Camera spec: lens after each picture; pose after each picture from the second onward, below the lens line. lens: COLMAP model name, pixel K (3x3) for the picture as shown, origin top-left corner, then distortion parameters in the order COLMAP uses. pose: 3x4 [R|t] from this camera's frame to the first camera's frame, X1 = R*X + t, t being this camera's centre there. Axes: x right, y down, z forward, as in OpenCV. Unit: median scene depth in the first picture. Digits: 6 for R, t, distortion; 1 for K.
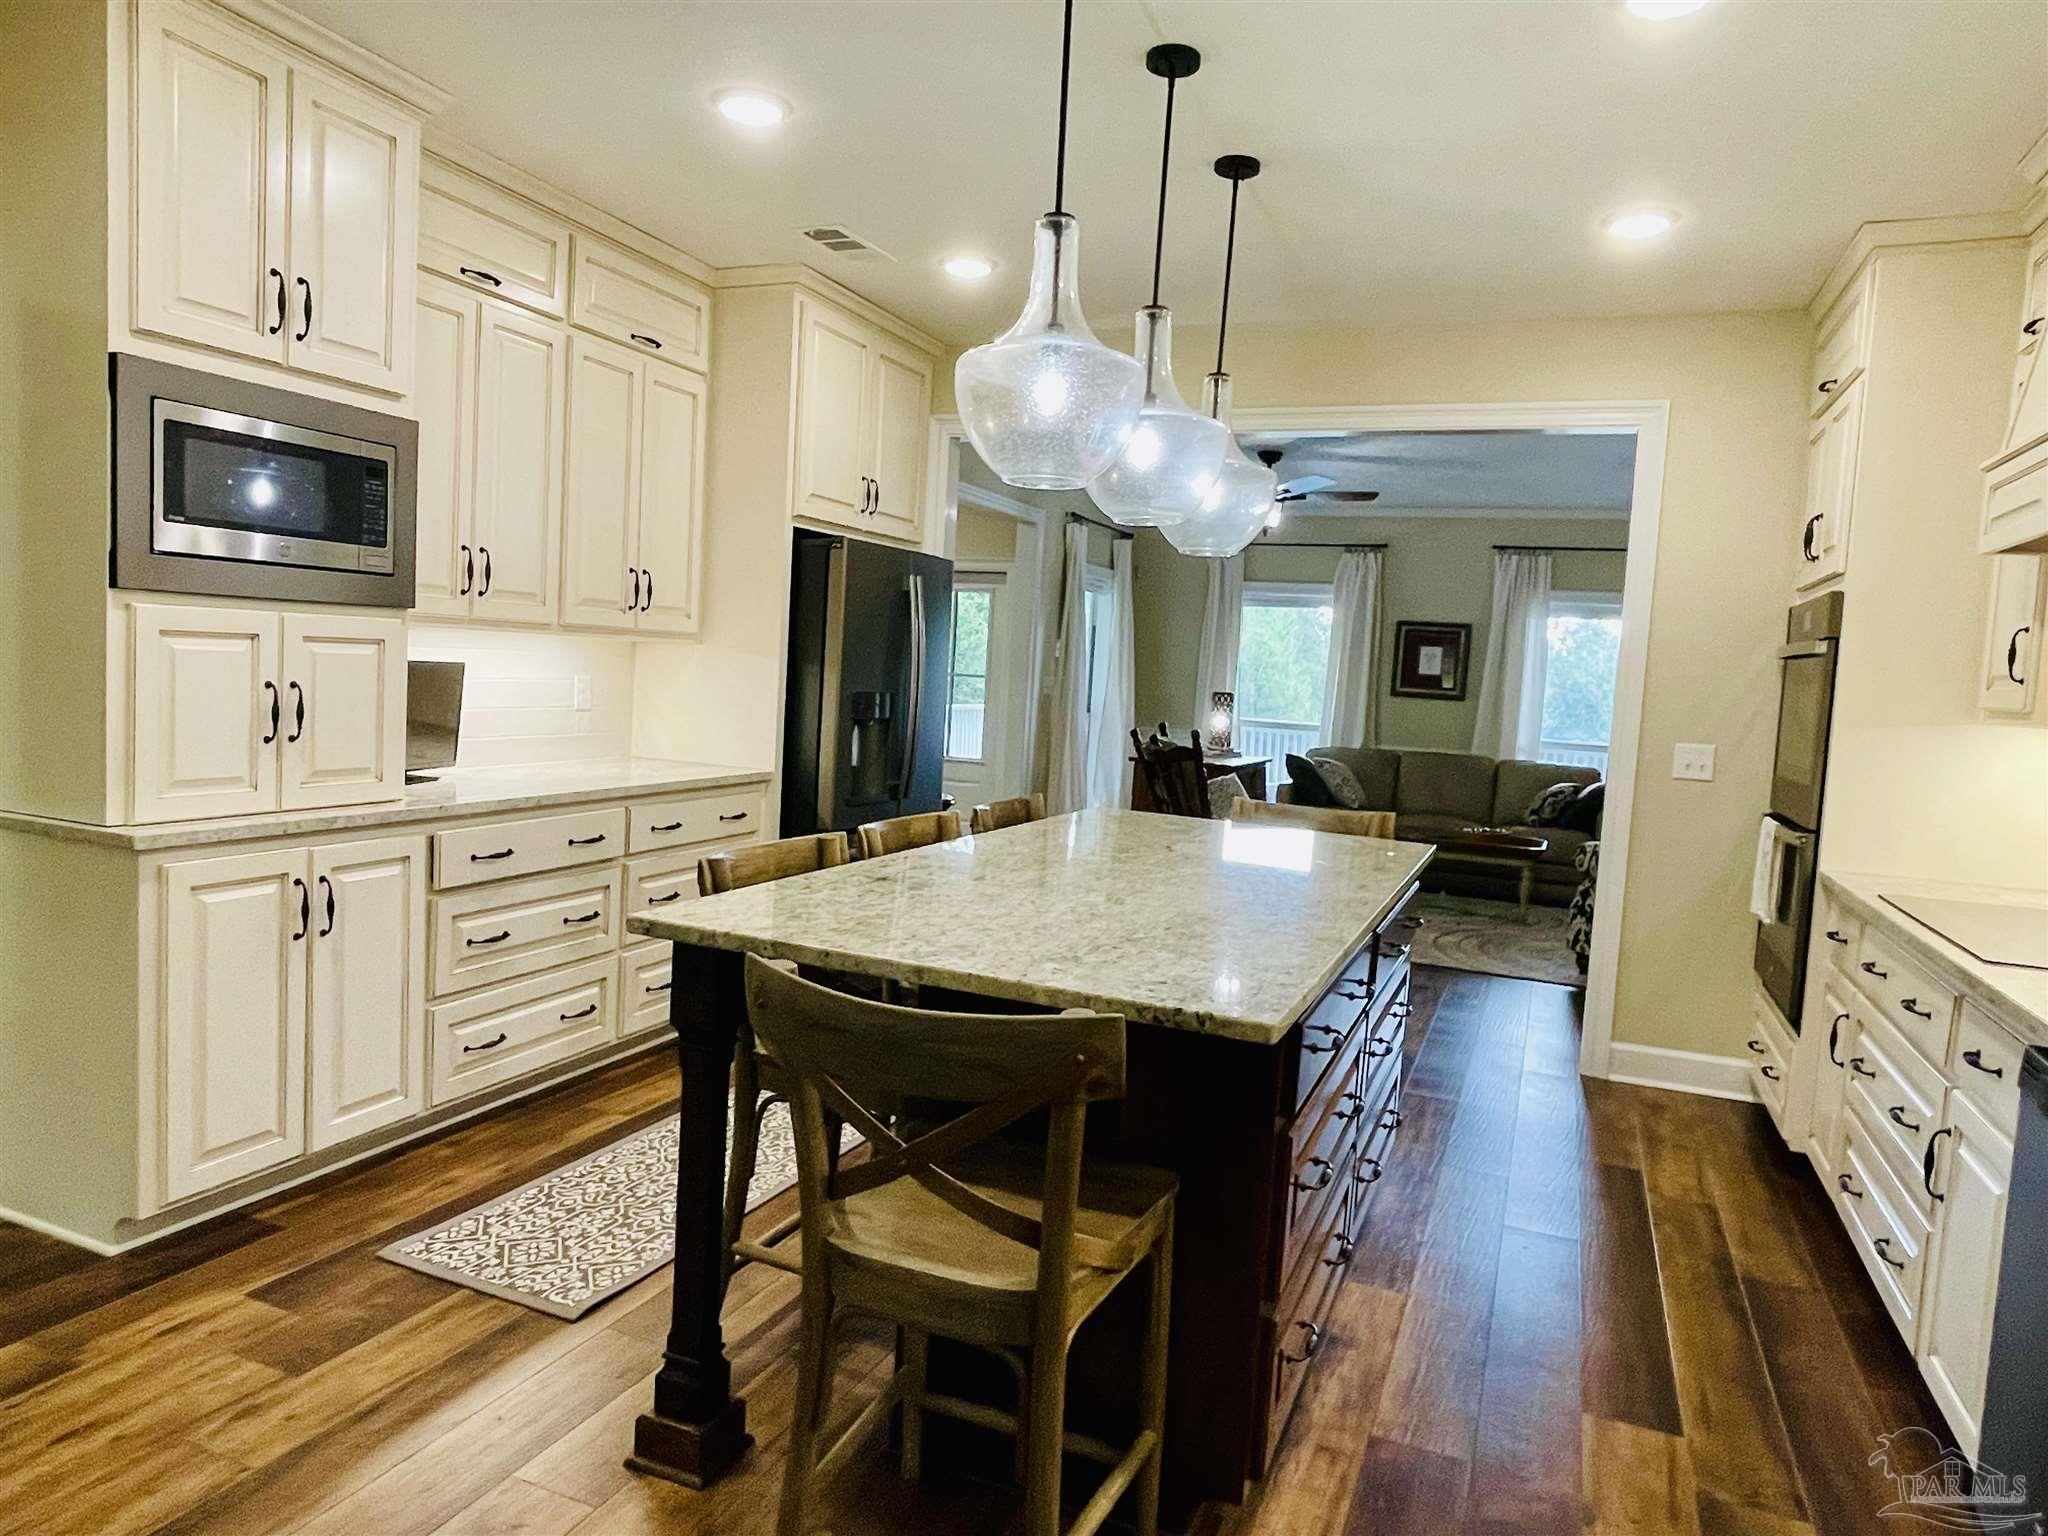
lens RADIAL K [[1294.7, 0, 1021.5], [0, 1294.7, 766.7], [0, 0, 1]] dist [-0.004470, -0.002780]
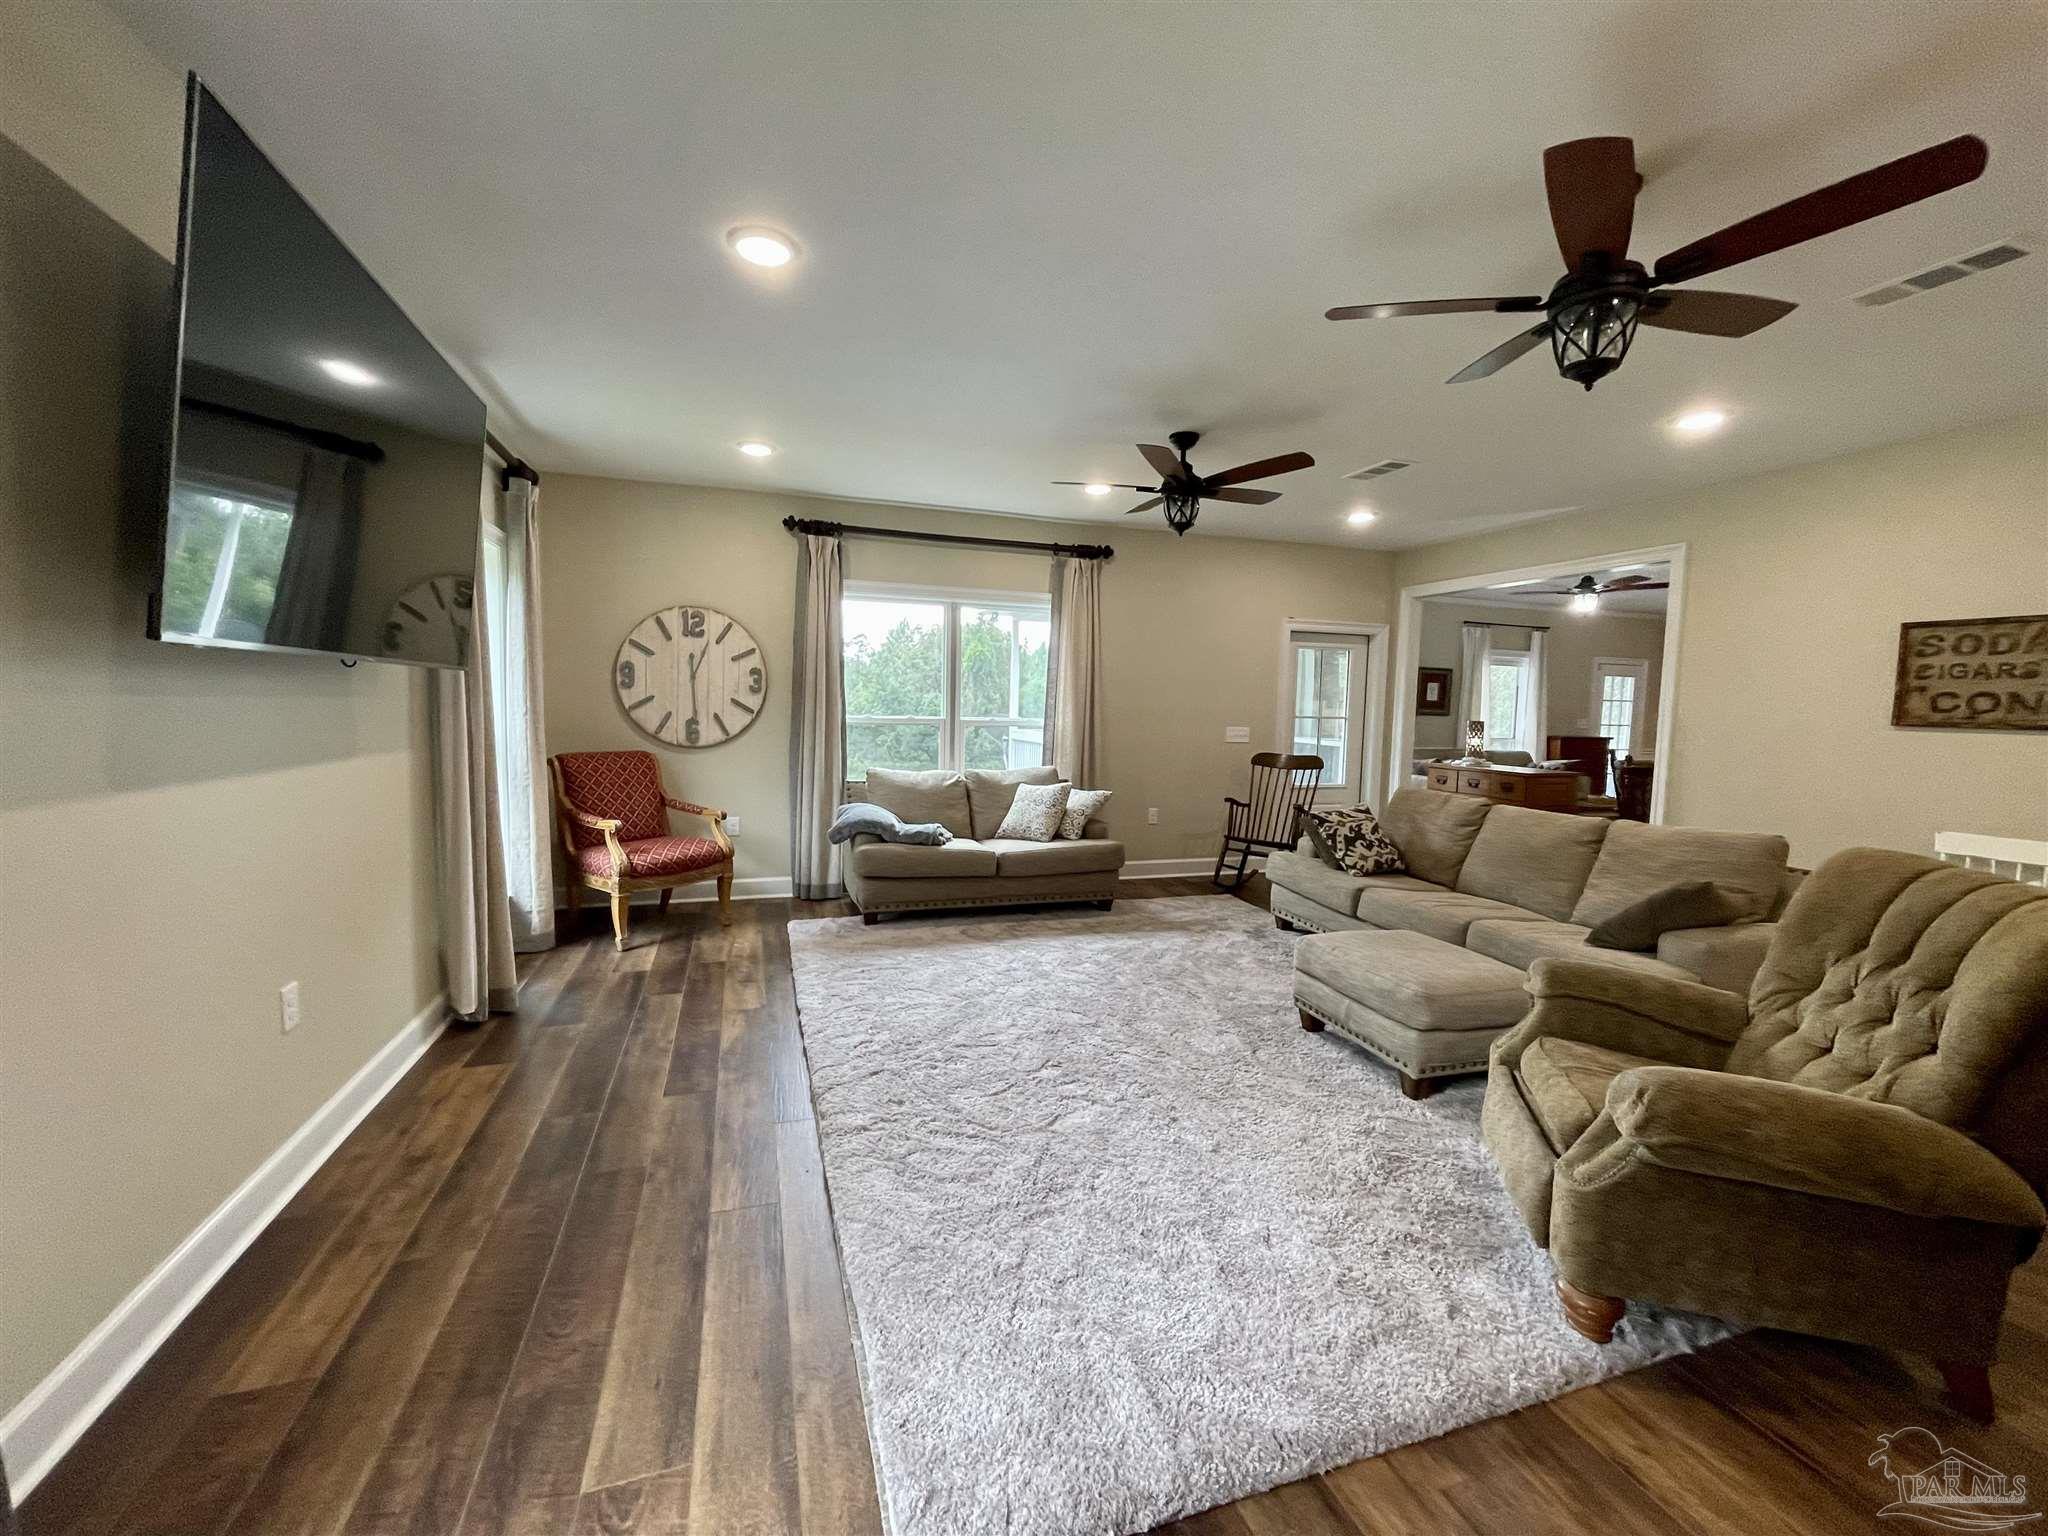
lens RADIAL K [[826.5, 0, 1024.7], [0, 826.5, 761.4], [0, 0, 1]] dist [-0.004347, 0.000848]
pose [[0.746816, -0.089250, 0.659015, -2.195087], [0.068947, 0.996005, 0.056756, -0.264259], [-0.661448, 0.003051, 0.749985, 1.684090]]
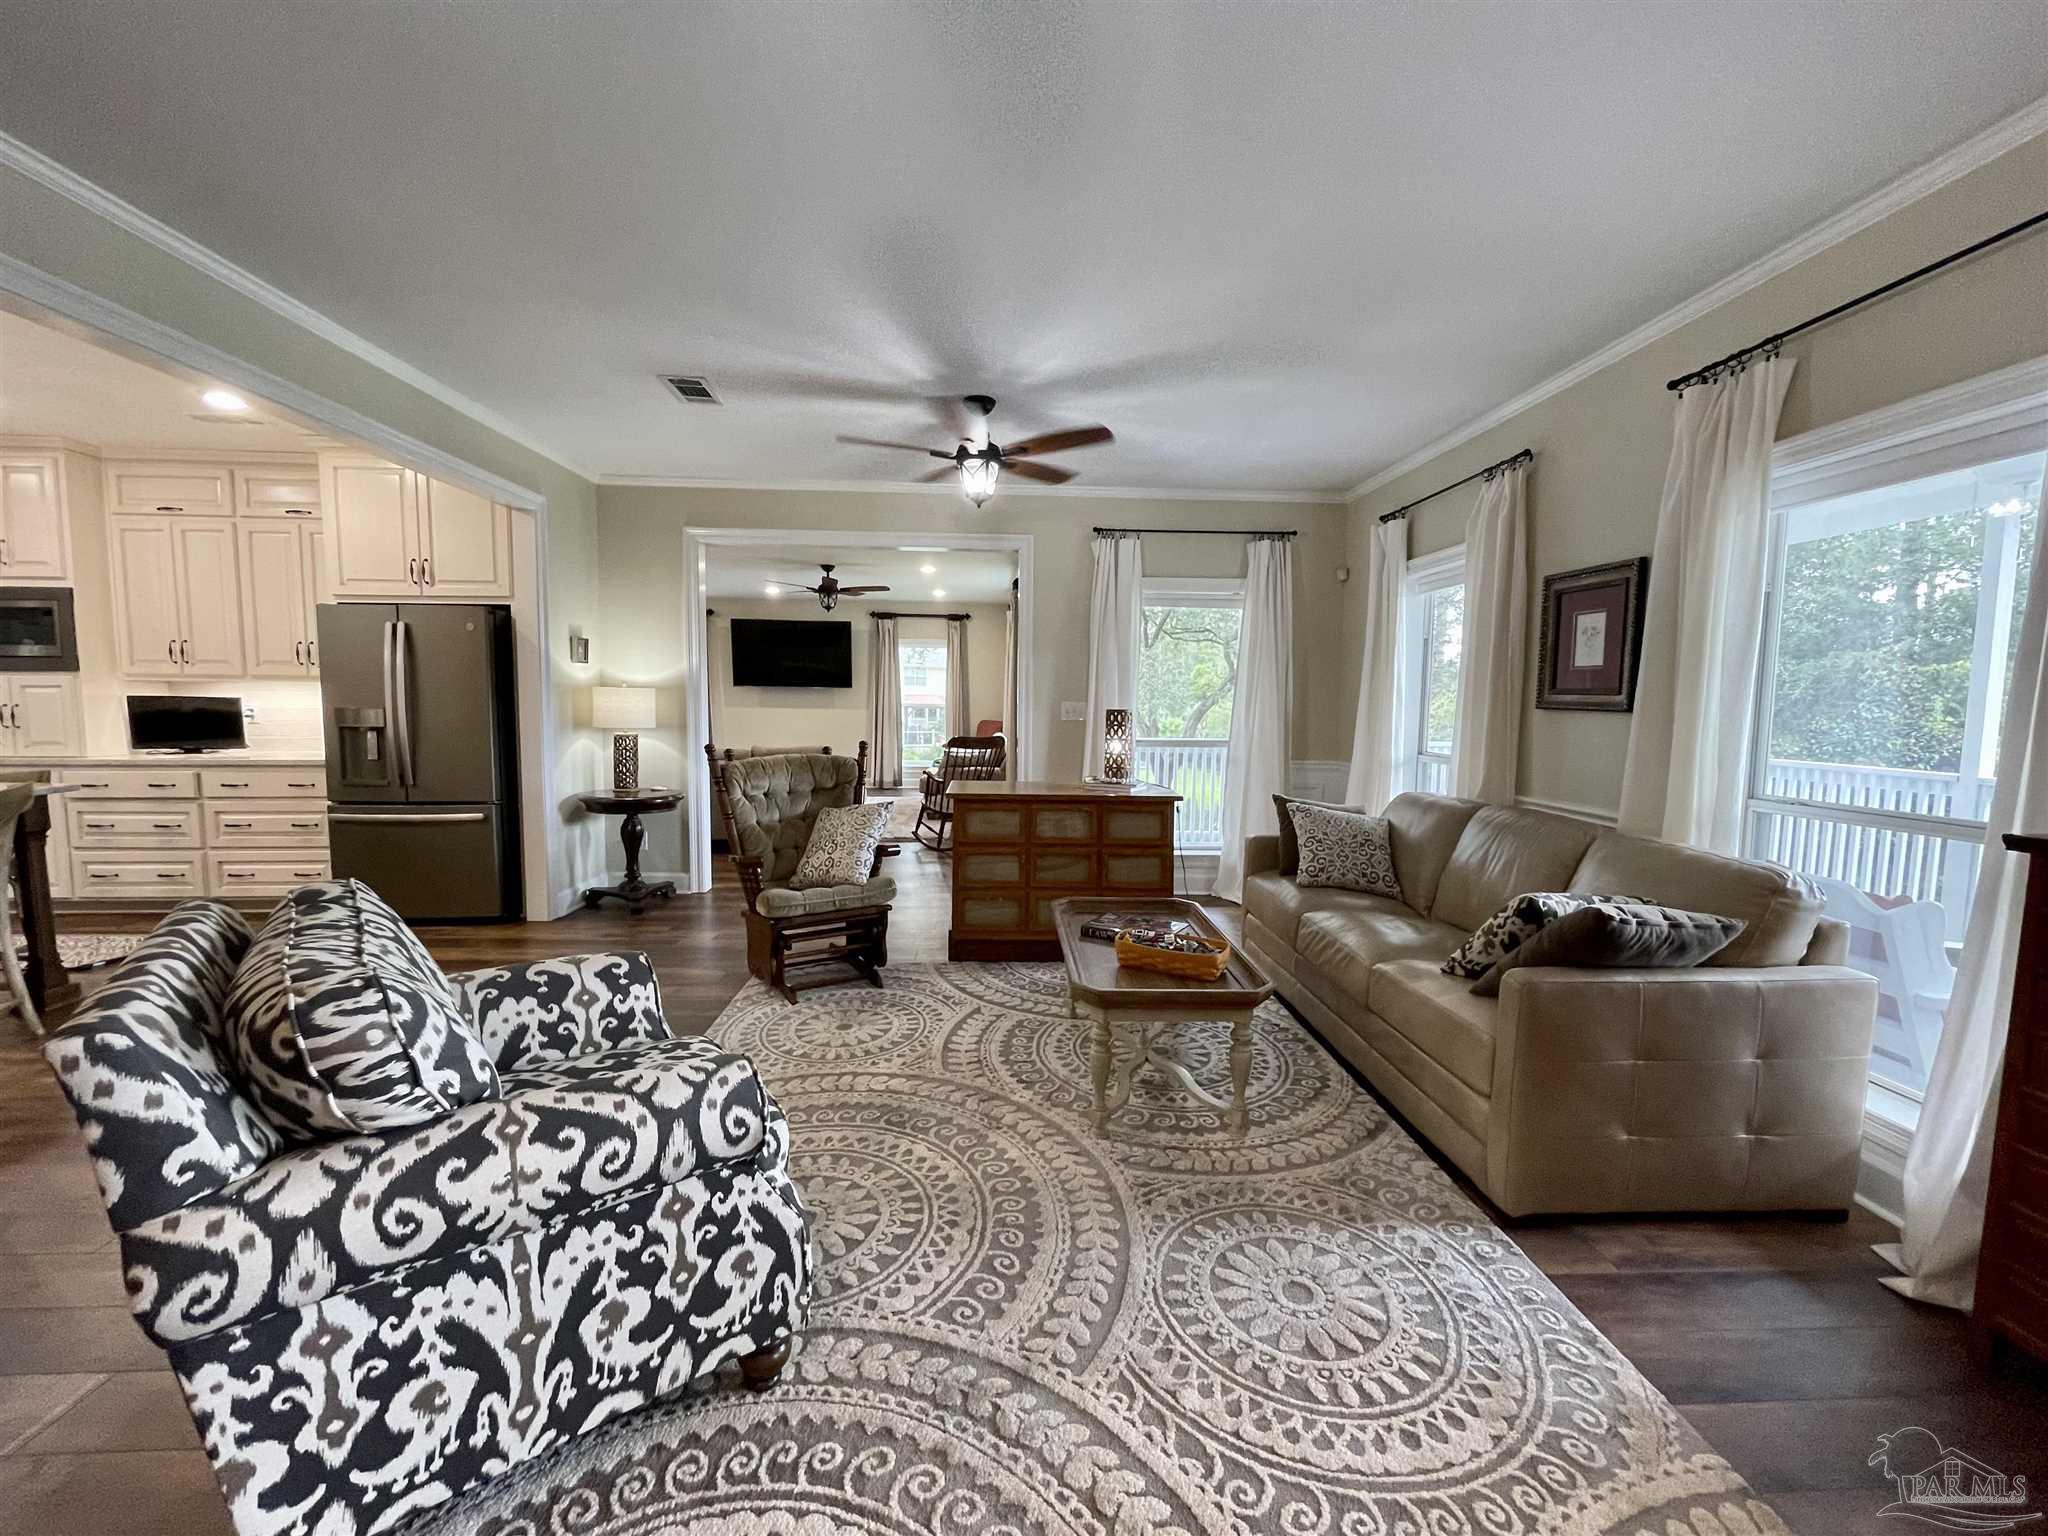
lens RADIAL K [[826.5, 0, 1034.2], [0, 826.5, 772.5], [0, 0, 1]] dist [-0.004347, 0.000848]
pose [[0.429243, 0.026757, -0.902793, 1.557046], [-0.056712, 0.998387, 0.002627, -0.045413], [0.901407, 0.050071, 0.430068, 1.921487]]
